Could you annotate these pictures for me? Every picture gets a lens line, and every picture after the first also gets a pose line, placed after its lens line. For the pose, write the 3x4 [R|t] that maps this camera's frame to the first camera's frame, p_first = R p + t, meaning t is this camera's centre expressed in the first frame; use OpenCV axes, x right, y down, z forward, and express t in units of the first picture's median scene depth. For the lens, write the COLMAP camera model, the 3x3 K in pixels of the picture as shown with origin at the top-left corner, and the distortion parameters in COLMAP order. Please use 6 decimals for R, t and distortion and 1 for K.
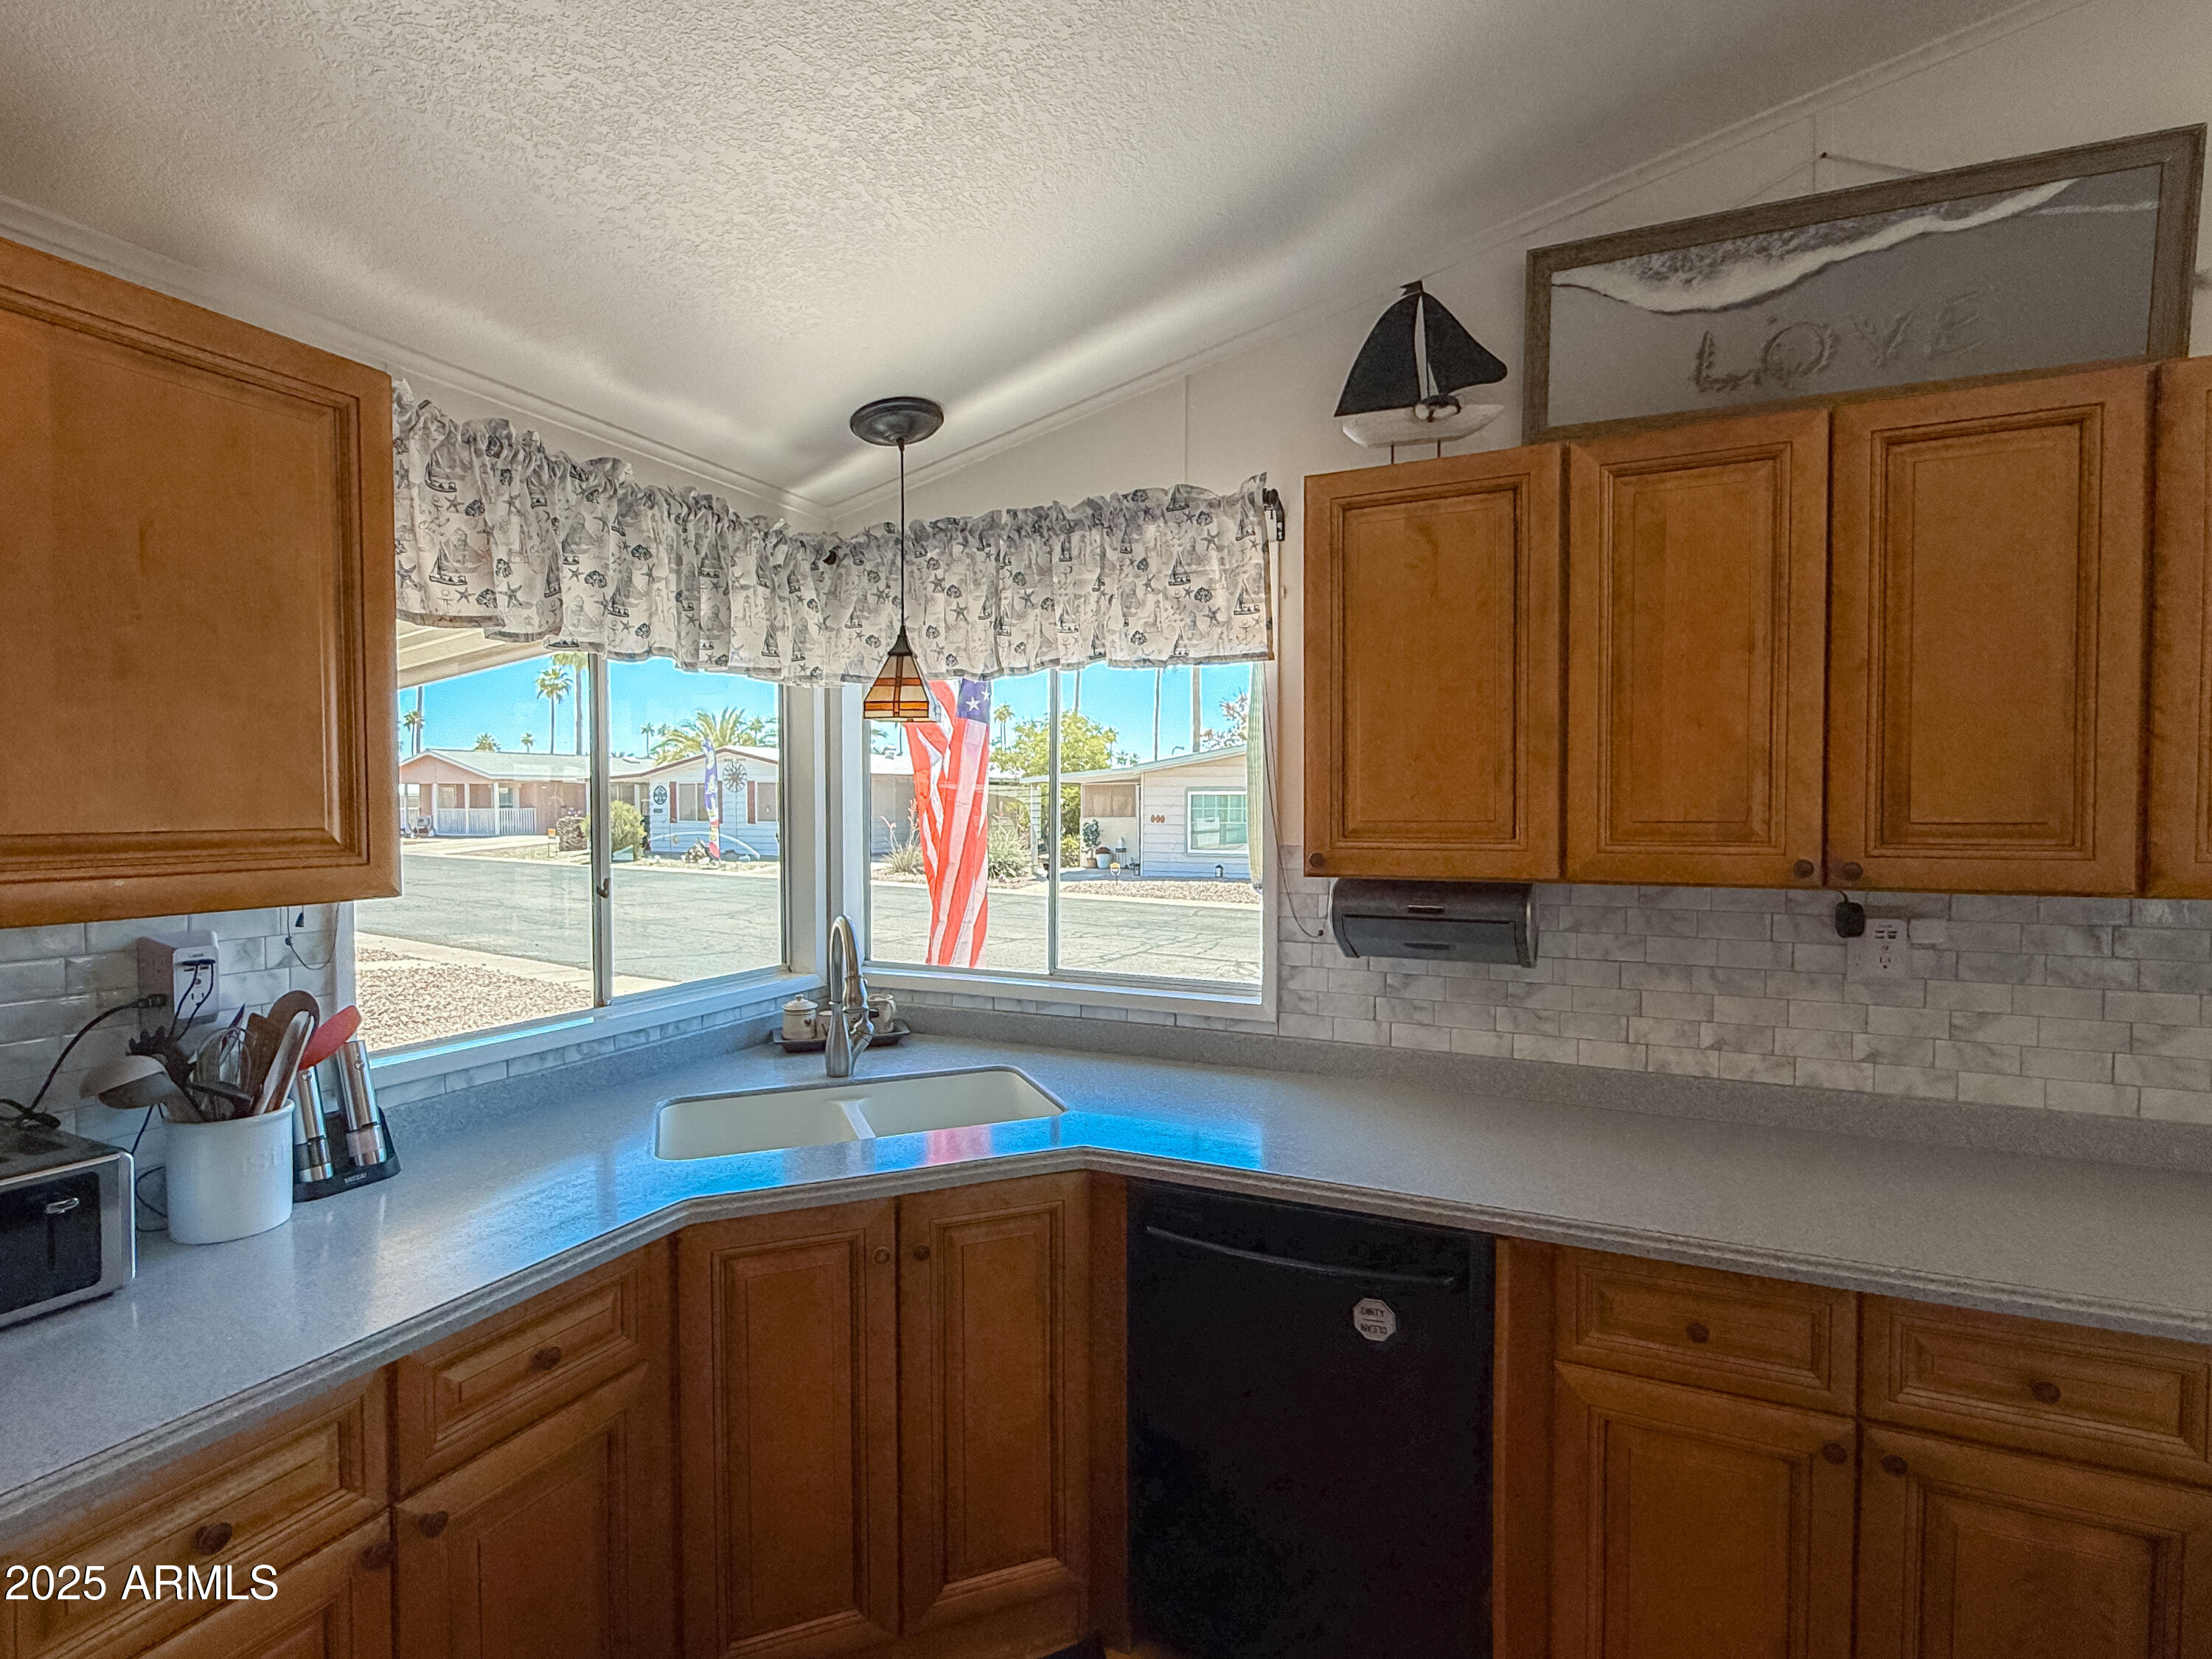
lens RADIAL K [[1100.2, 0, 1116.4], [0, 1100.2, 823.7], [0, 0, 1]] dist [0.003670, 0.000281]
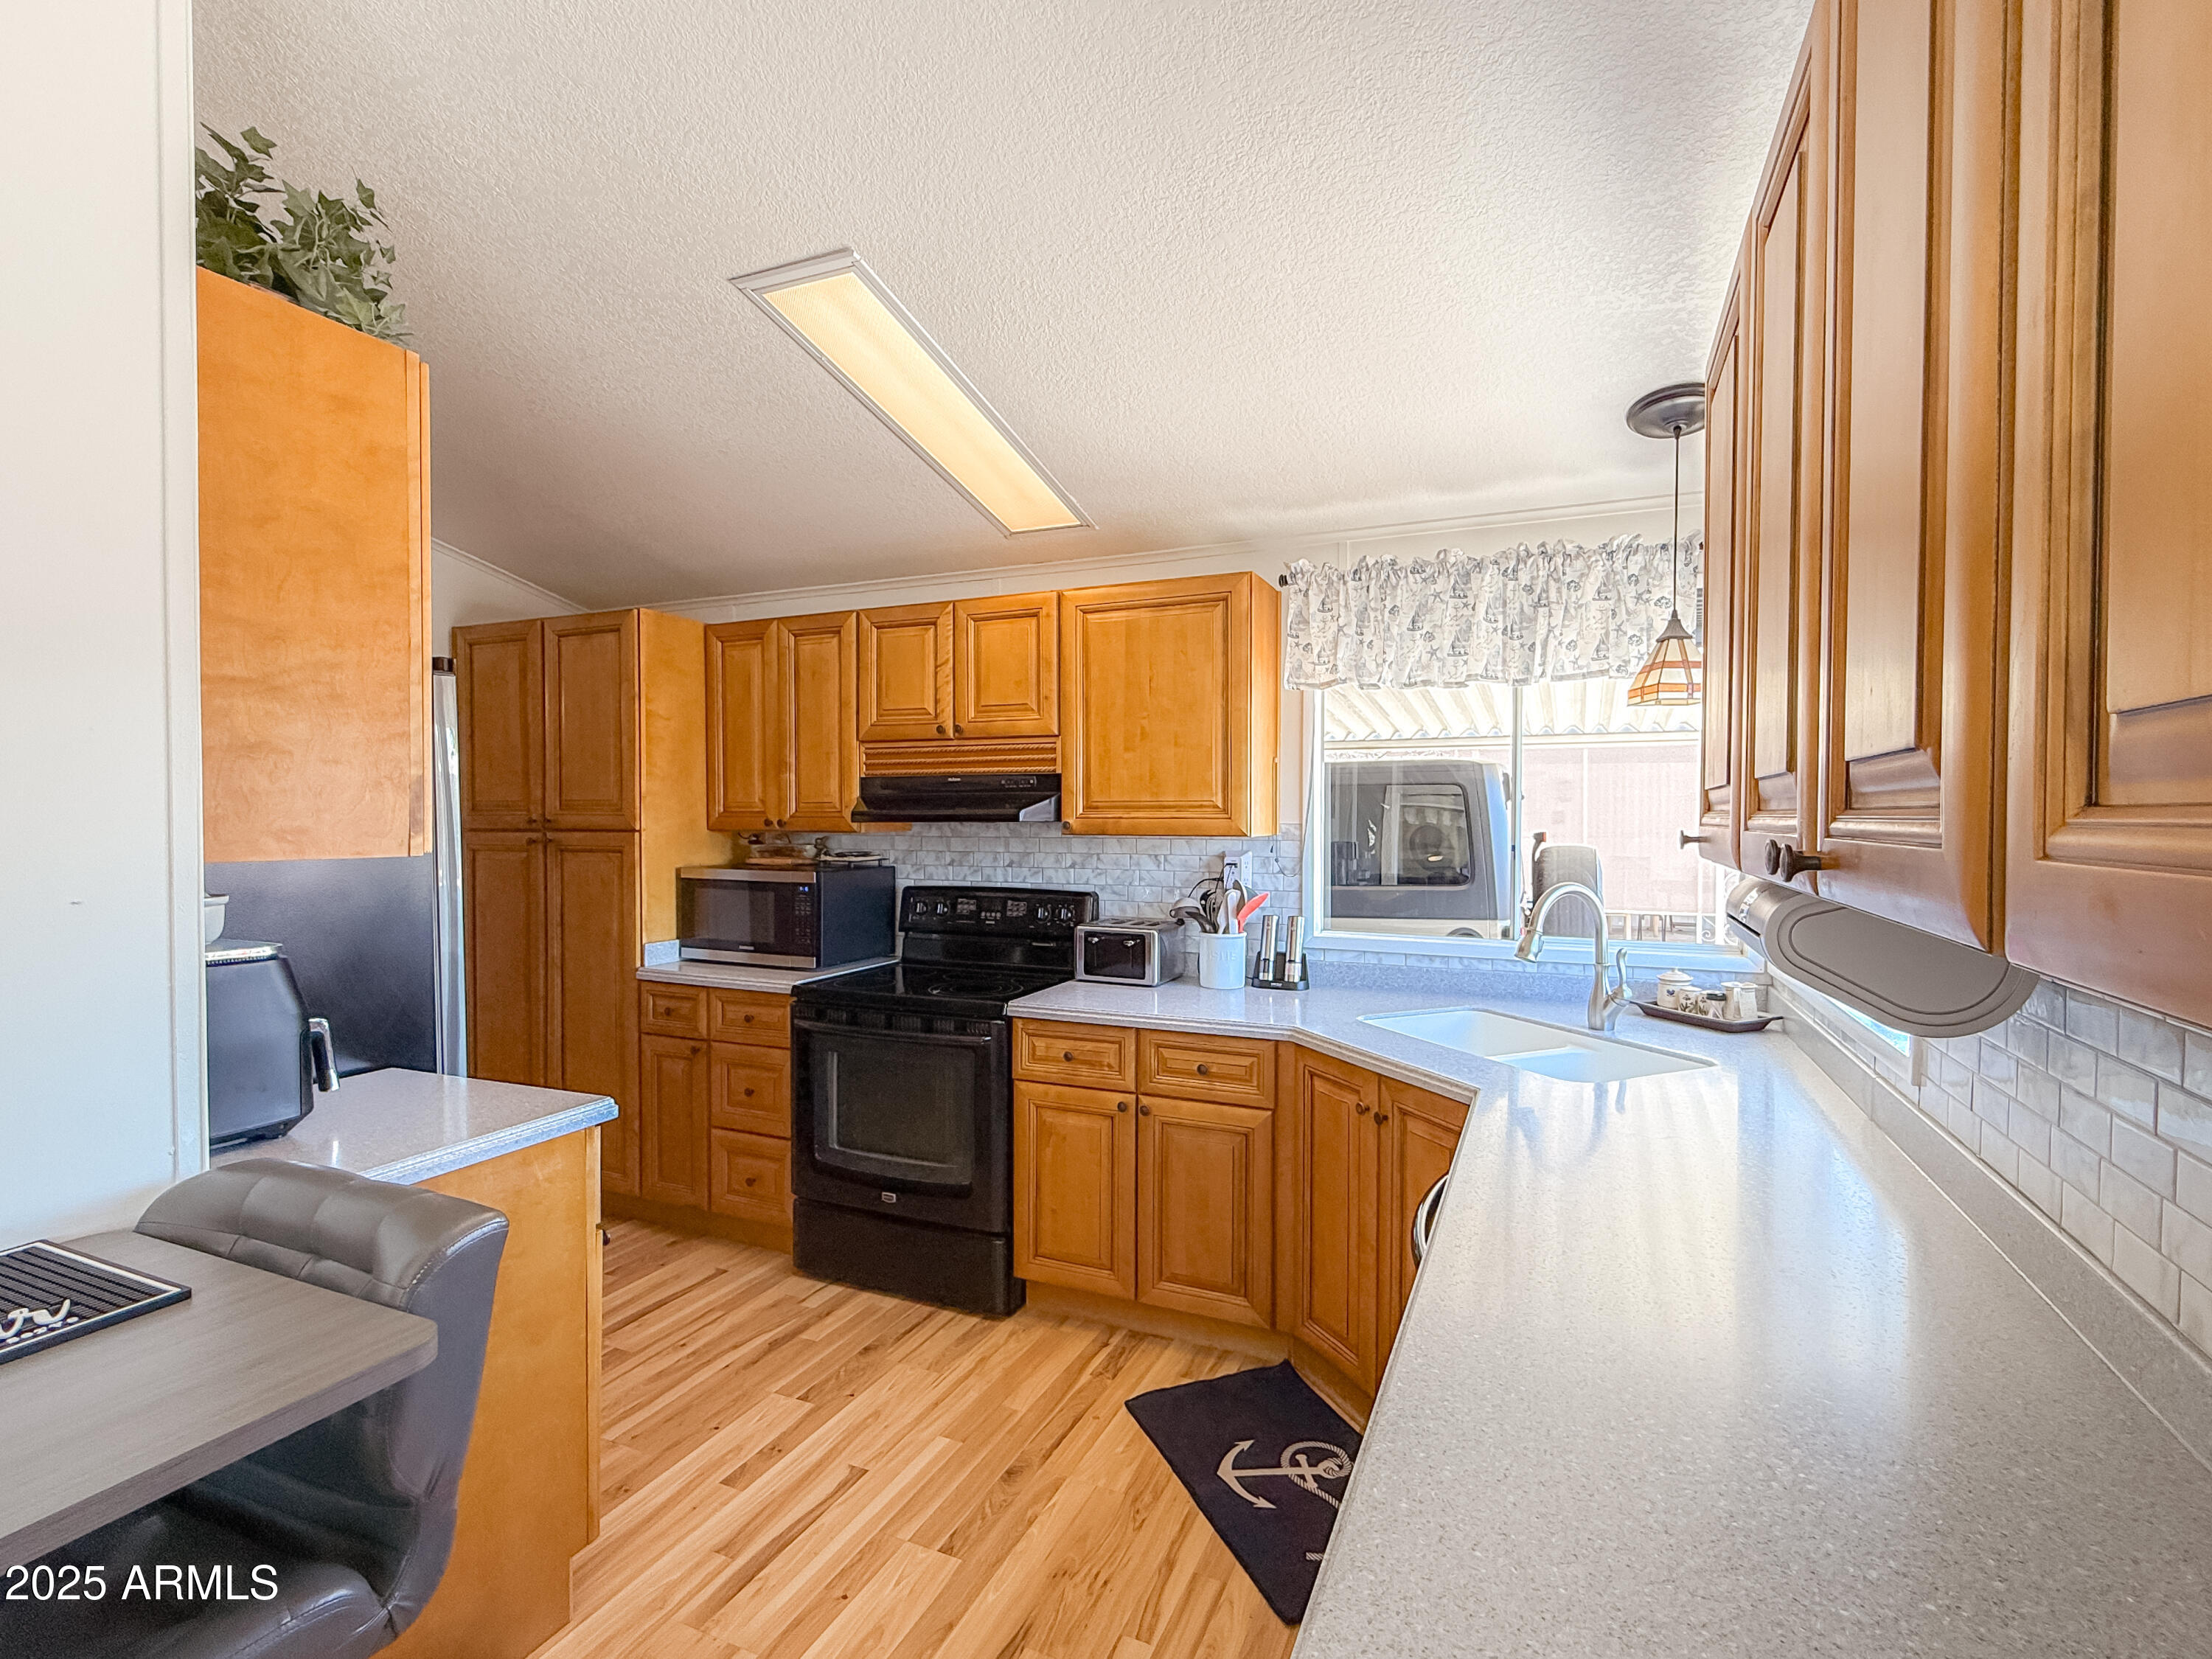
lens RADIAL K [[1045.3, 0, 1116.8], [0, 1045.3, 832.0], [0, 0, 1]] dist [-0.000066, 0.000192]
pose [[0.005852, 0.019835, -0.999786, 1.083102], [-0.021567, 0.999573, 0.019705, 0.024723], [0.999750, 0.021447, 0.006277, 0.675237]]
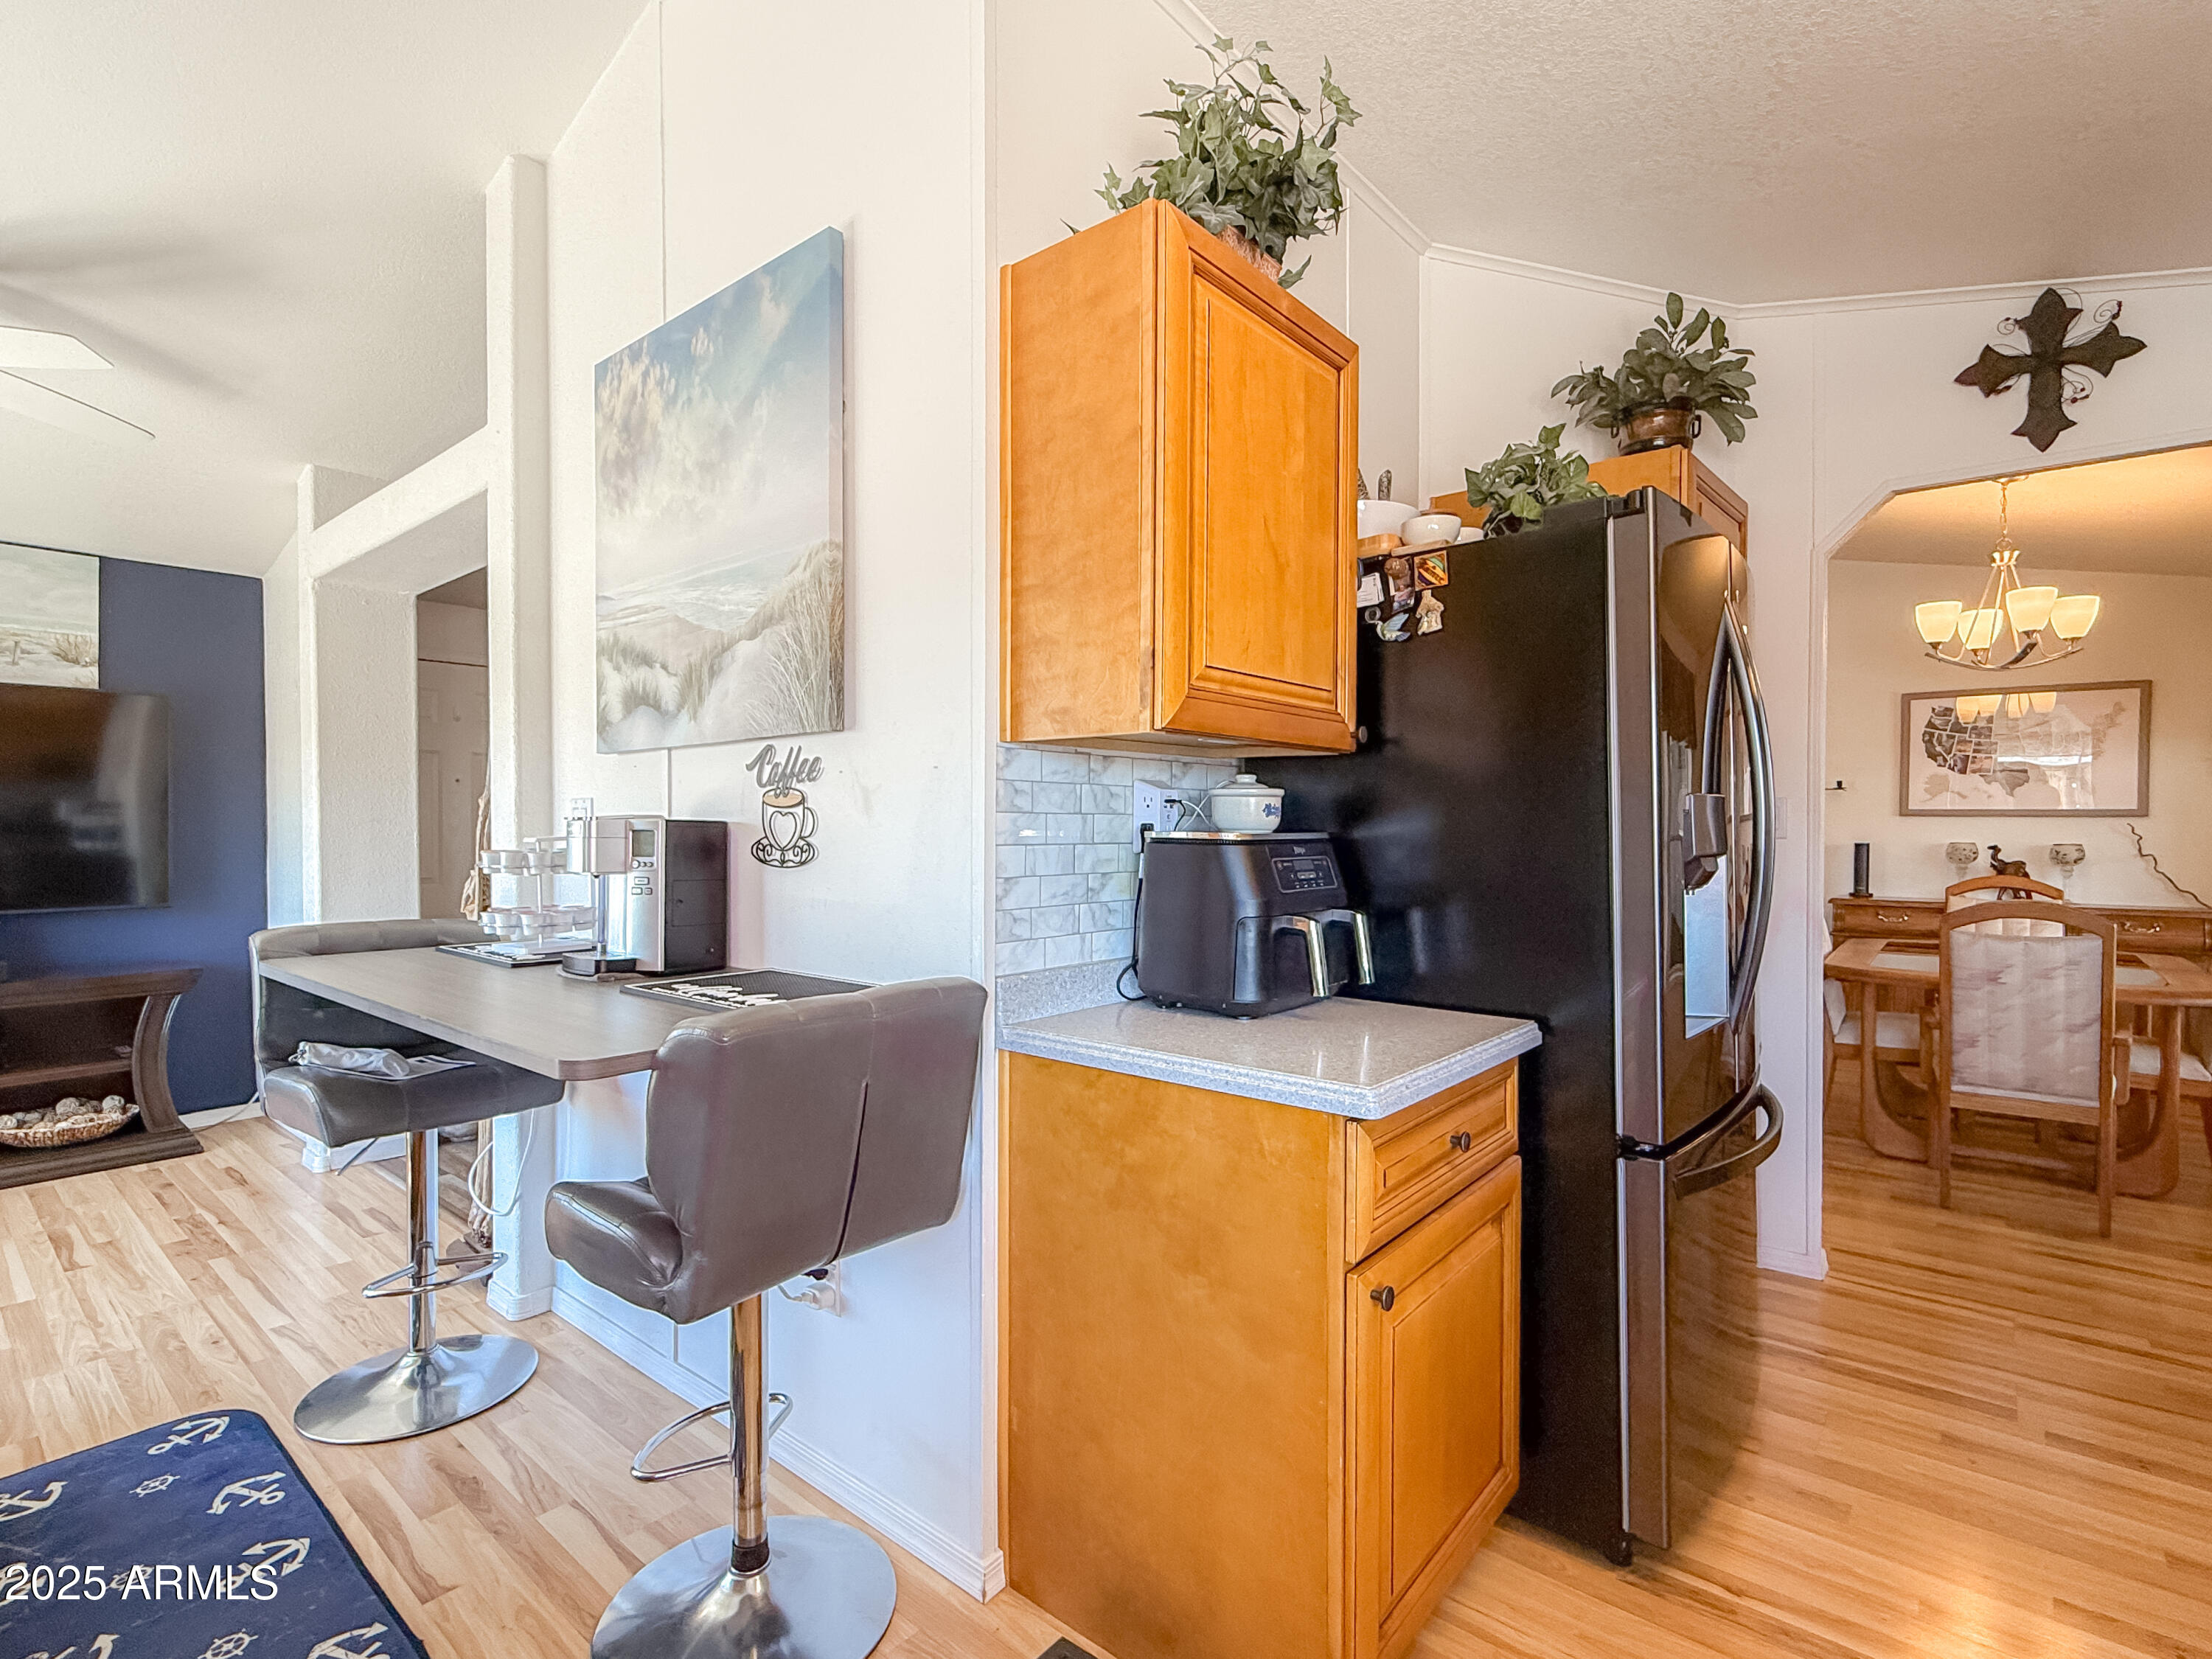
lens RADIAL K [[1045.3, 0, 1084.8], [0, 1045.3, 837.3], [0, 0, 1]] dist [-0.000066, 0.000192]
pose [[-0.959495, -0.003767, 0.281702, -0.005402], [0.004710, 0.999556, 0.029409, 0.135773], [-0.281688, 0.029544, -0.959051, 0.910134]]
